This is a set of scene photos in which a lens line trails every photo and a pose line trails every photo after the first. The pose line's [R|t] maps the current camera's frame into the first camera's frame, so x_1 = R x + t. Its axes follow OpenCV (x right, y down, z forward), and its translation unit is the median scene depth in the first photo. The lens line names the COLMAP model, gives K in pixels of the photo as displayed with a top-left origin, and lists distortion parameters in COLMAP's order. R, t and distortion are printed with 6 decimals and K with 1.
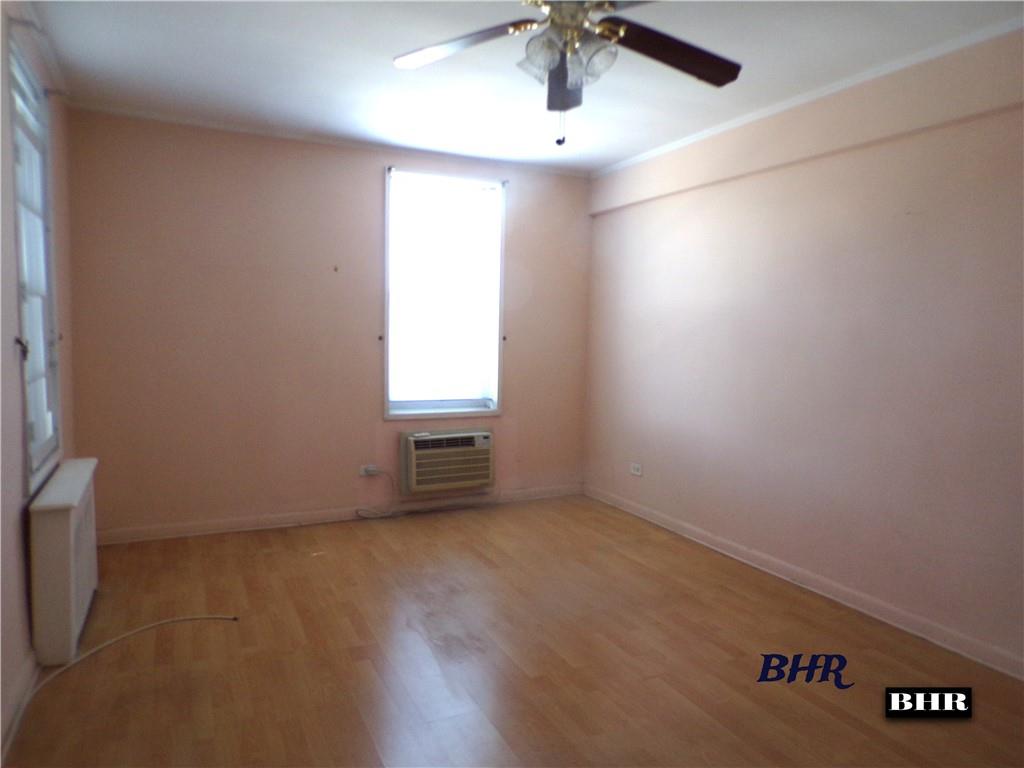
lens RADIAL K [[695.5, 0, 512.8], [0, 695.5, 389.5], [0, 0, 1]] dist [-0.014005, 0.011353]
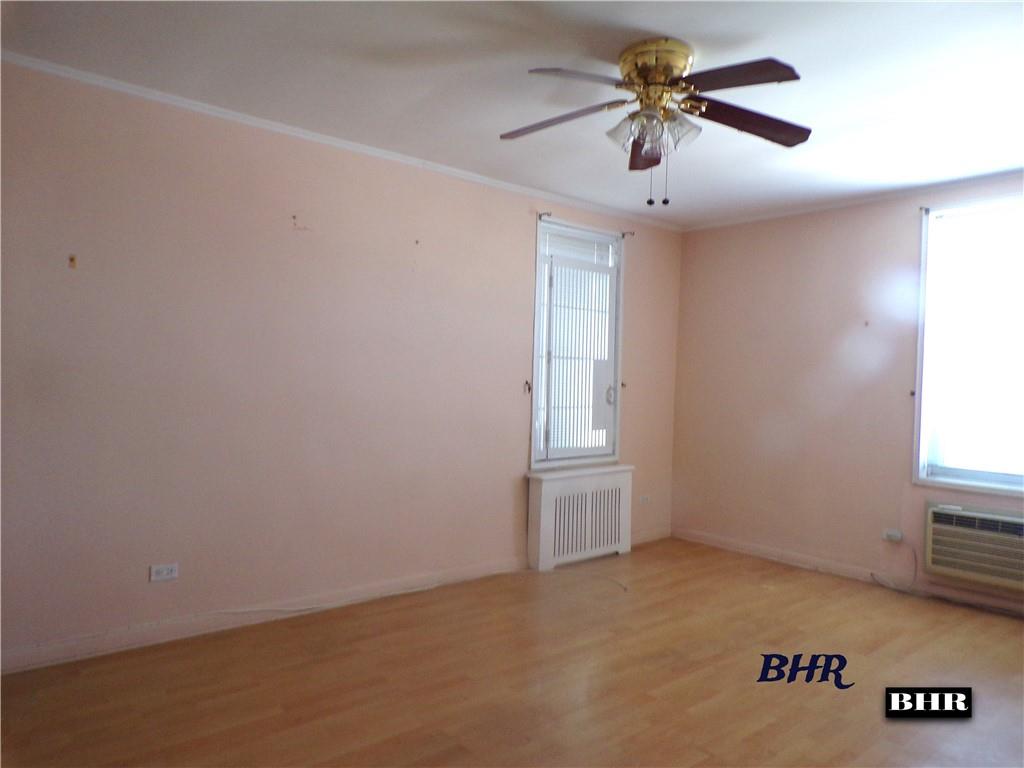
lens RADIAL K [[695.5, 0, 514.1], [0, 695.5, 381.4], [0, 0, 1]] dist [-0.014005, 0.011353]
pose [[0.240572, -0.006208, -0.970612, 0.569695], [-0.104230, 0.994032, -0.032191, -0.005742], [0.965019, 0.108911, 0.238489, 0.272208]]
